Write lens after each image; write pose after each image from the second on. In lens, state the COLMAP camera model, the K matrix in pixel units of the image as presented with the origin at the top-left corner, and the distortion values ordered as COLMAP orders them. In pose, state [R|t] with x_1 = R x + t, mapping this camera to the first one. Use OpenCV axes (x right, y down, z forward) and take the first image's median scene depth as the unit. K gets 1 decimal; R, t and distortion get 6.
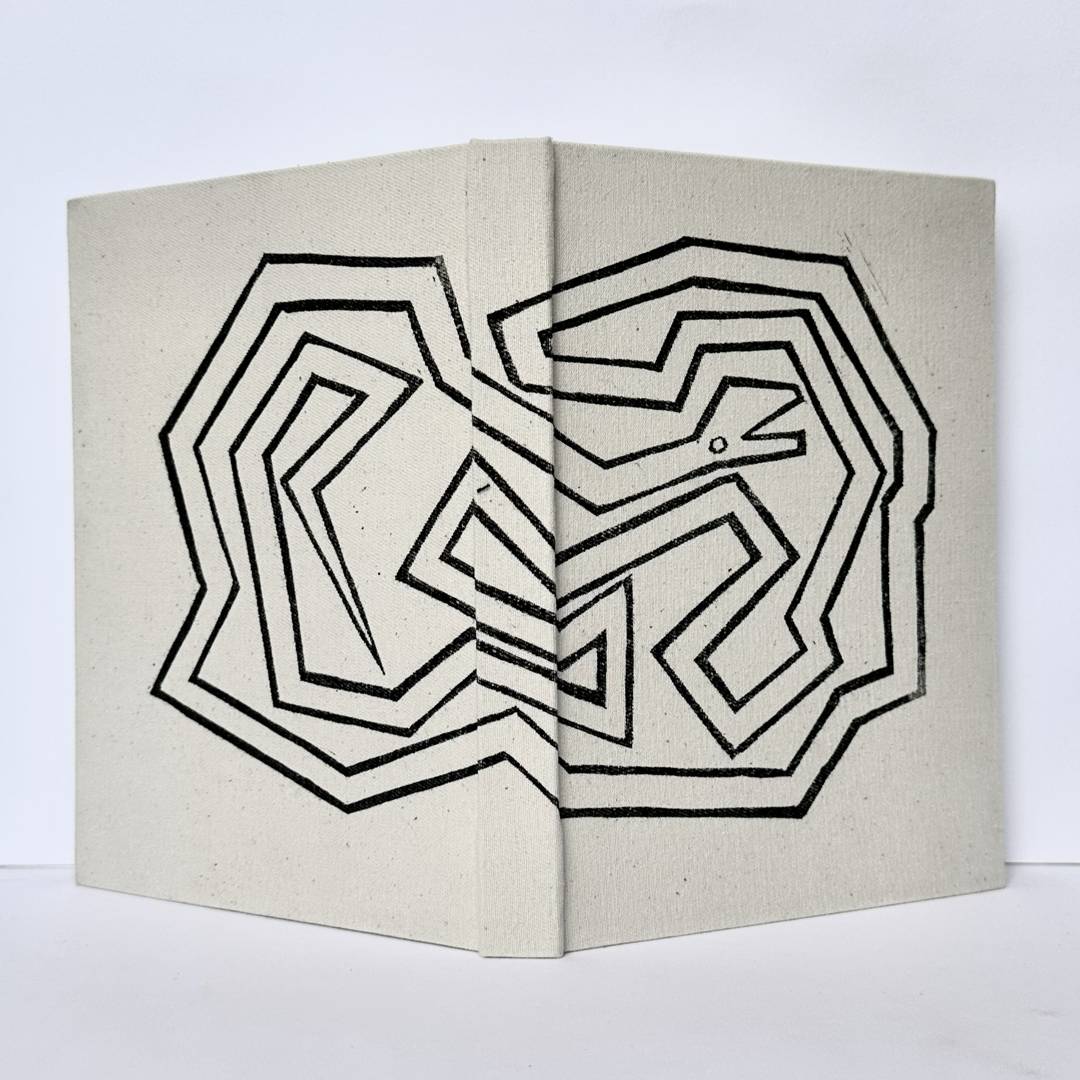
lens RADIAL K [[1048.9, 0, 539.3], [0, 1048.9, 540.5], [0, 0, 1]] dist [0.109470, 0.000000]
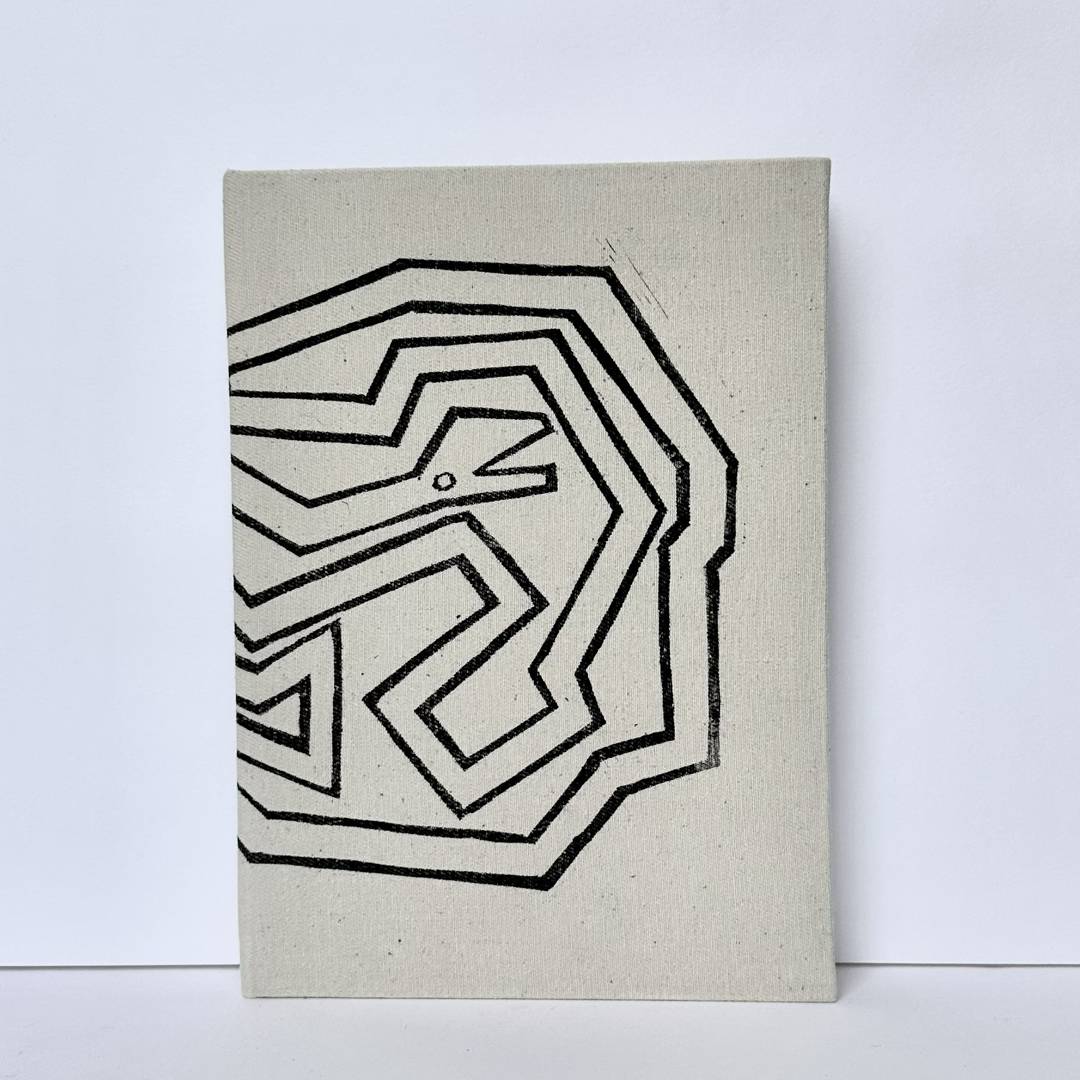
lens RADIAL K [[1048.9, 0, 539.7], [0, 1048.9, 538.8], [0, 0, 1]] dist [0.109470, 0.000000]
pose [[0.935648, 0.031076, -0.351564, 0.566647], [-0.018303, 0.999048, 0.039600, -0.077504], [0.352460, -0.030618, 0.935326, 0.162550]]
